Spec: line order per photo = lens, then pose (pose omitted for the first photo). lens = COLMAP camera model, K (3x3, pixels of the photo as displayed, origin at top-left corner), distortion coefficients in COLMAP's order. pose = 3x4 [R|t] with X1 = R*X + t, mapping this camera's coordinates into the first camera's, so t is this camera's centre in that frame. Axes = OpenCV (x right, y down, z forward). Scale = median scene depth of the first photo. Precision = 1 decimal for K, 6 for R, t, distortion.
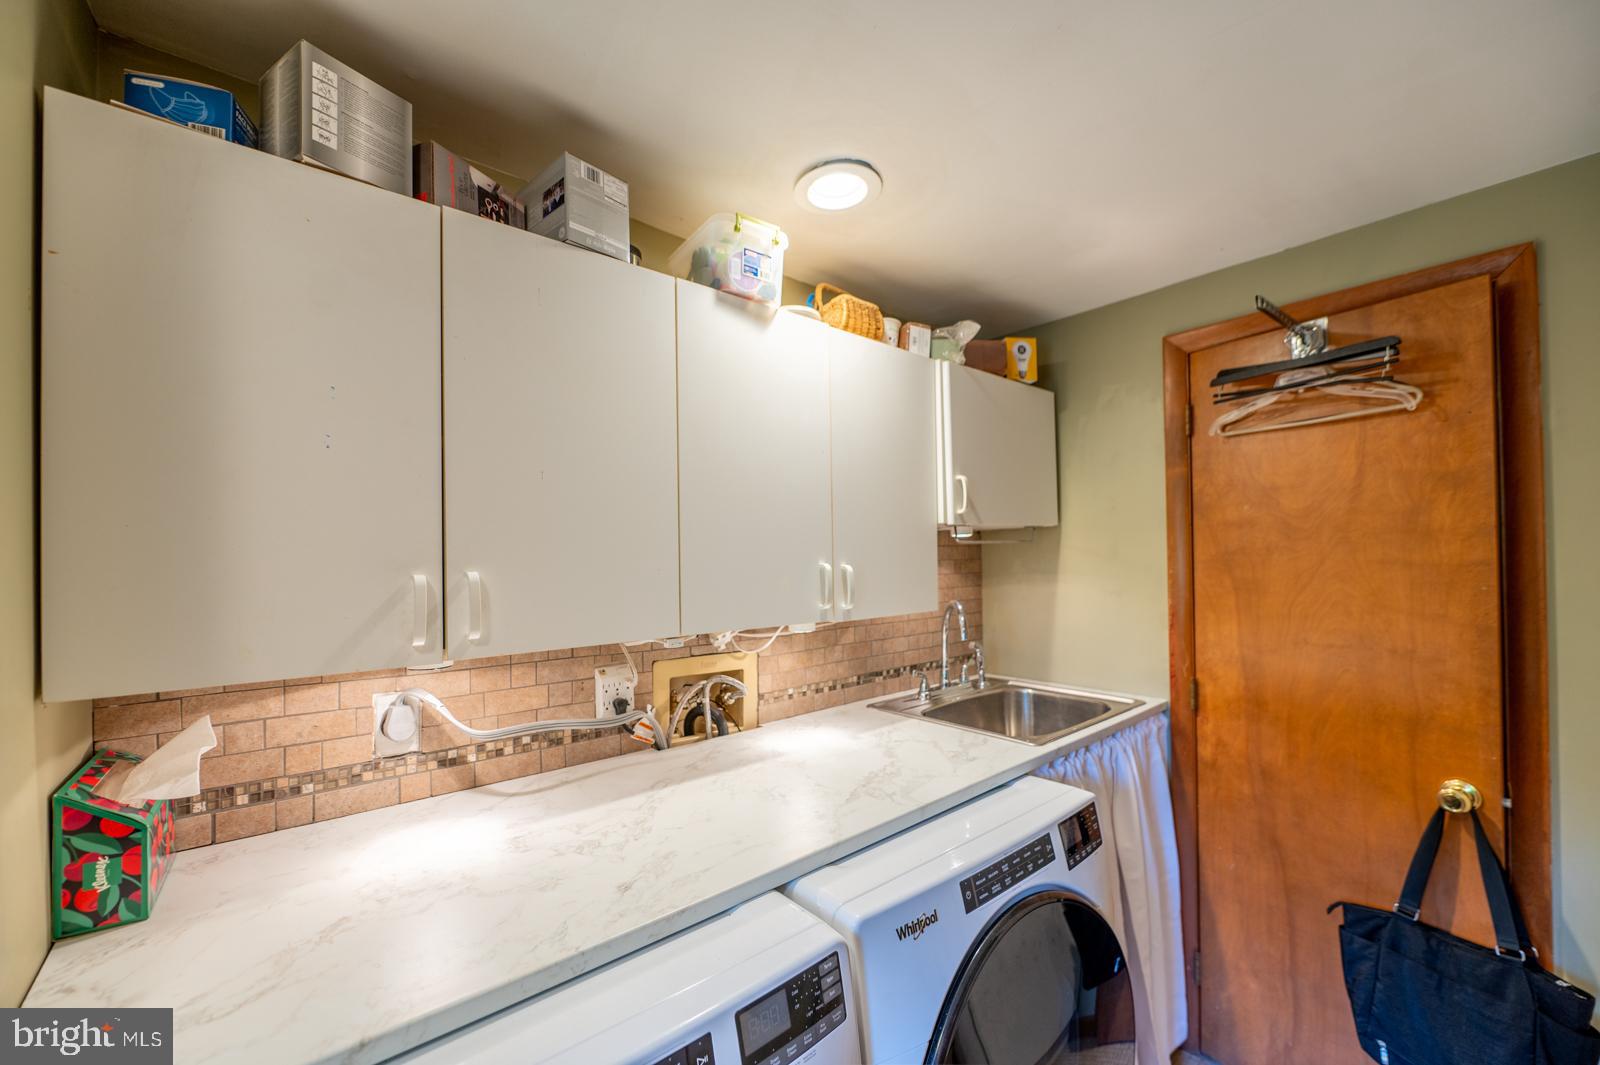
lens RADIAL K [[636.3, 0, 803.1], [0, 636.3, 541.3], [0, 0, 1]] dist [-0.007466, 0.000337]
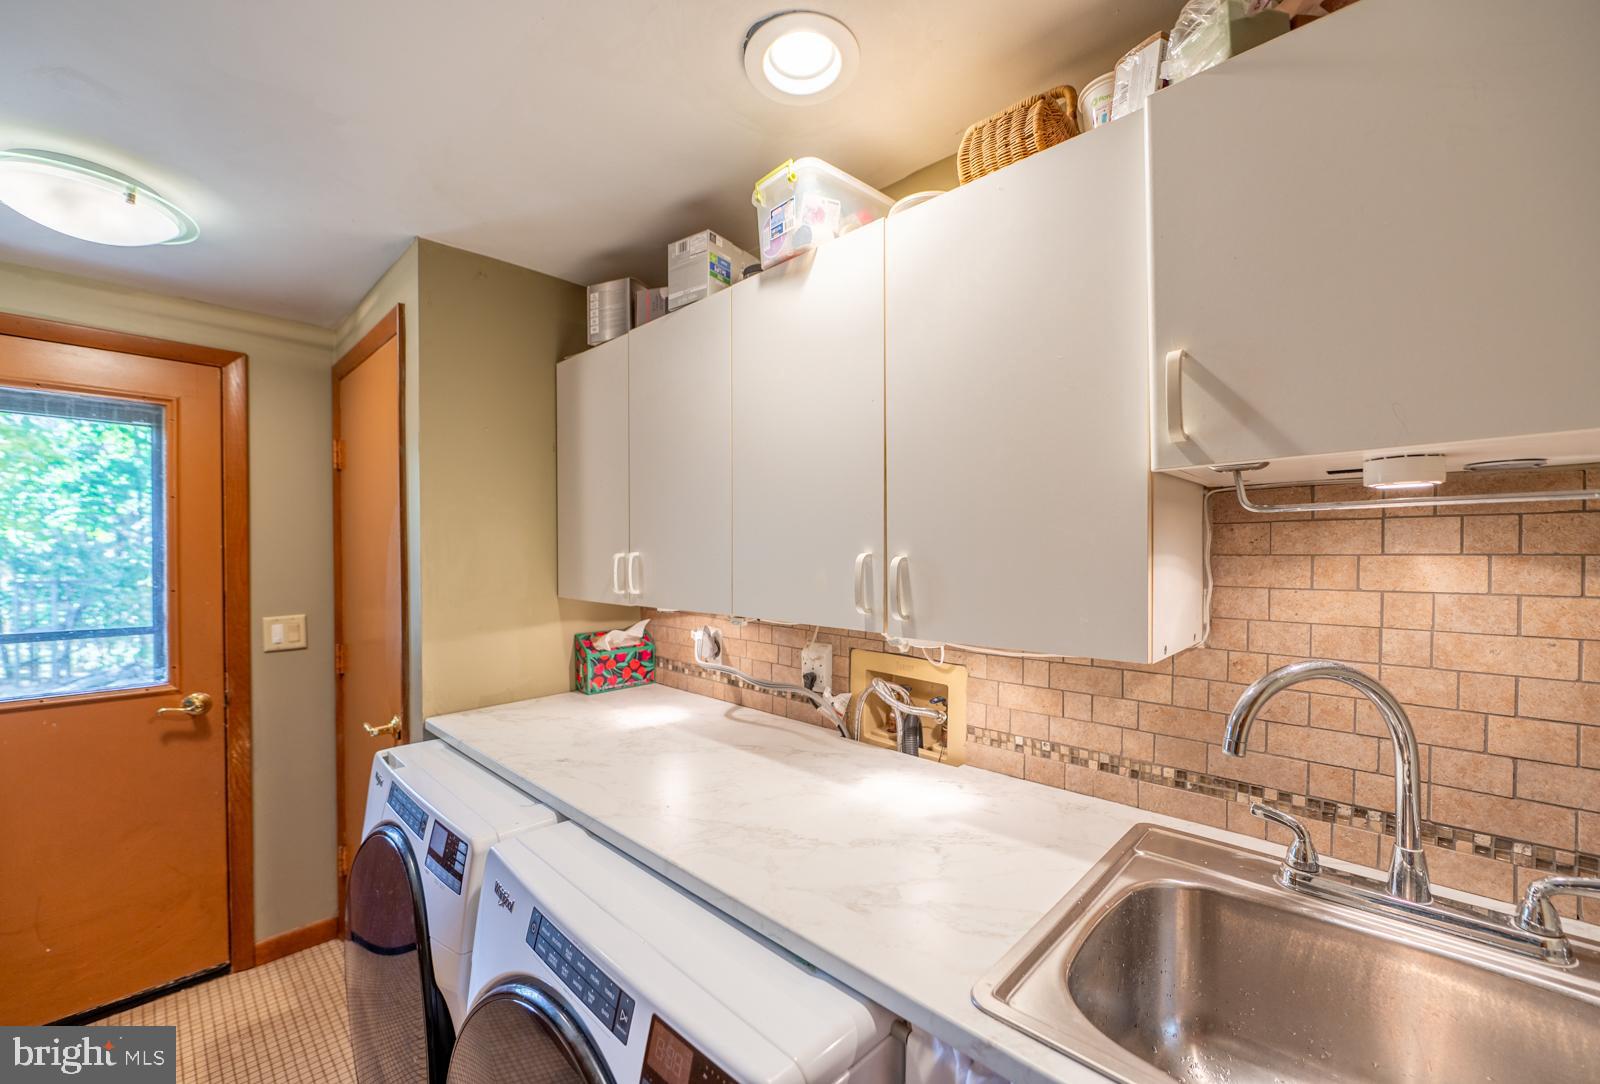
lens RADIAL K [[634.2, 0, 802.6], [0, 634.2, 550.6], [0, 0, 1]] dist [-0.008456, -0.000055]
pose [[0.099769, 0.016815, -0.994869, 0.818299], [0.024535, 0.999512, 0.019354, 0.016721], [0.994708, -0.026340, 0.099308, 0.916403]]
